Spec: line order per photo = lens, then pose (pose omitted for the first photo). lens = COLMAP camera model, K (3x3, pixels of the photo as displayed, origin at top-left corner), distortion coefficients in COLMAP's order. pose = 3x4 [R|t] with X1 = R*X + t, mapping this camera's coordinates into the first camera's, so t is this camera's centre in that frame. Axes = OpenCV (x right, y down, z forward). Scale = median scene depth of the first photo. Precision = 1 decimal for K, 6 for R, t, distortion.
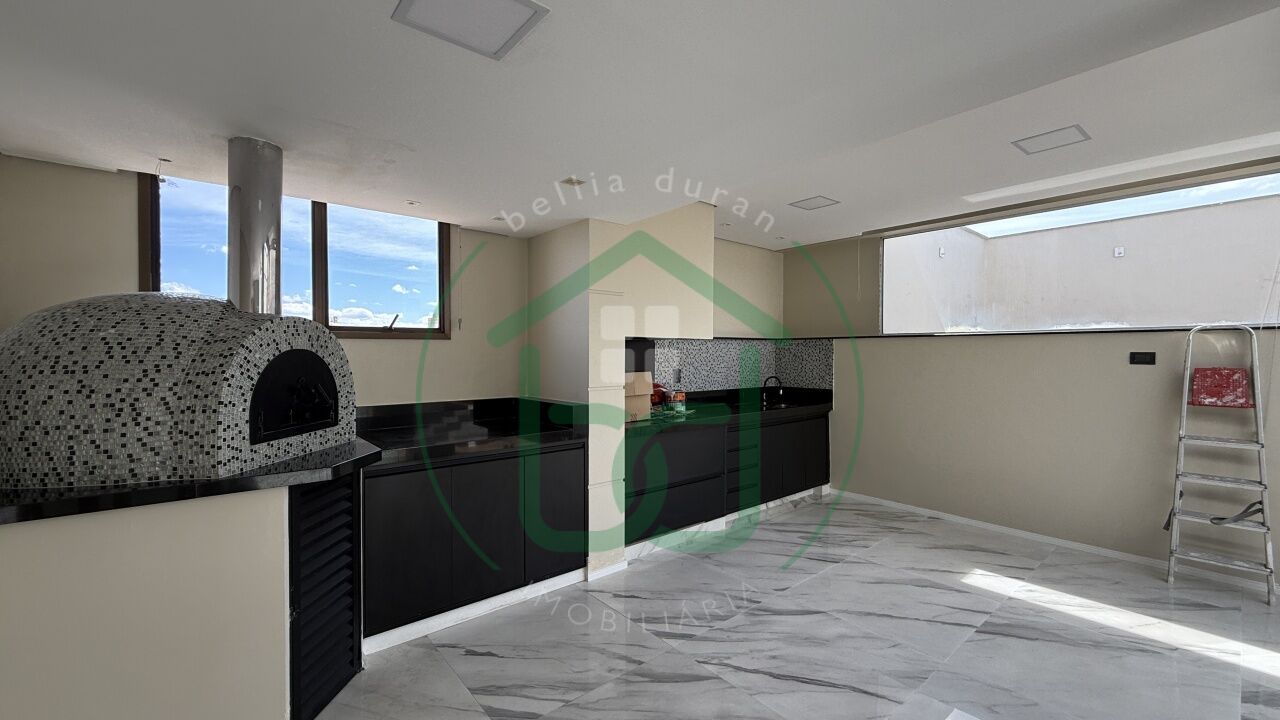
lens RADIAL K [[510.3, 0, 637.6], [0, 510.3, 360.2], [0, 0, 1]] dist [0.001039, -0.000156]
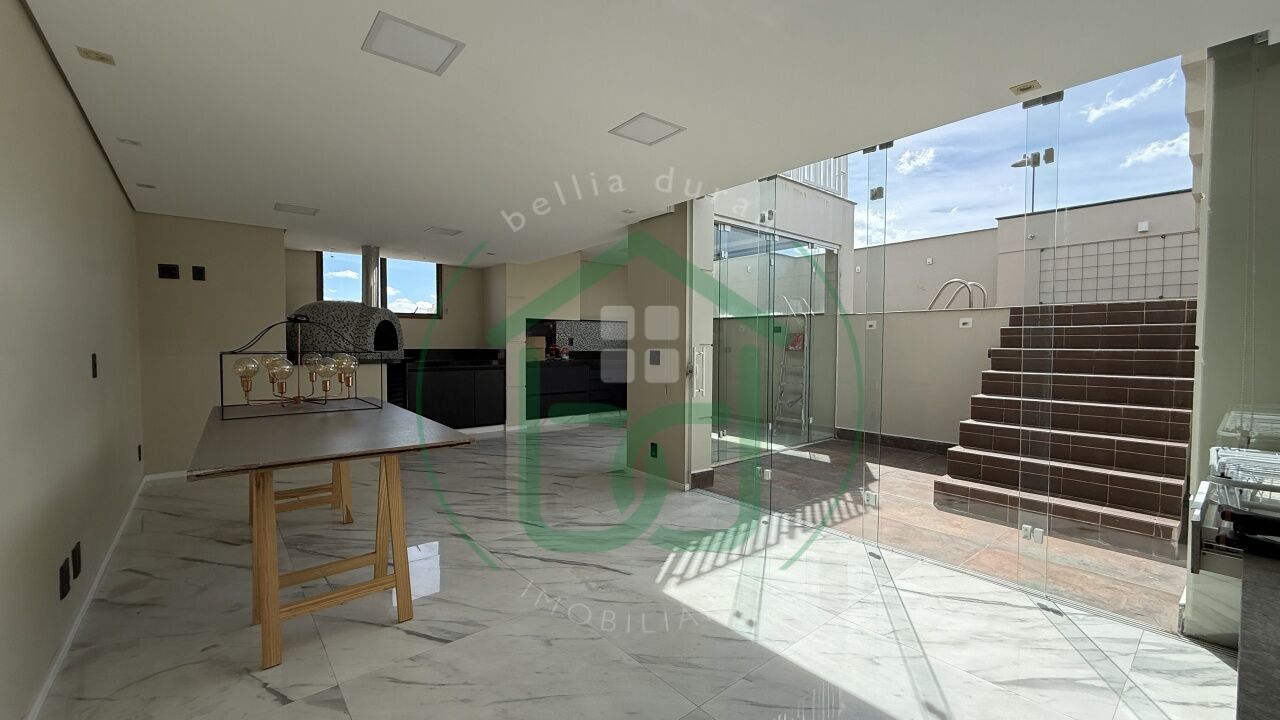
lens RADIAL K [[510.3, 0, 637.6], [0, 510.3, 360.2], [0, 0, 1]] dist [0.001039, -0.000156]
pose [[0.999994, 0.003270, -0.001198, 0.462110], [-0.003249, 0.999848, 0.017138, 0.094375], [0.001254, -0.017134, 0.999852, -1.159247]]
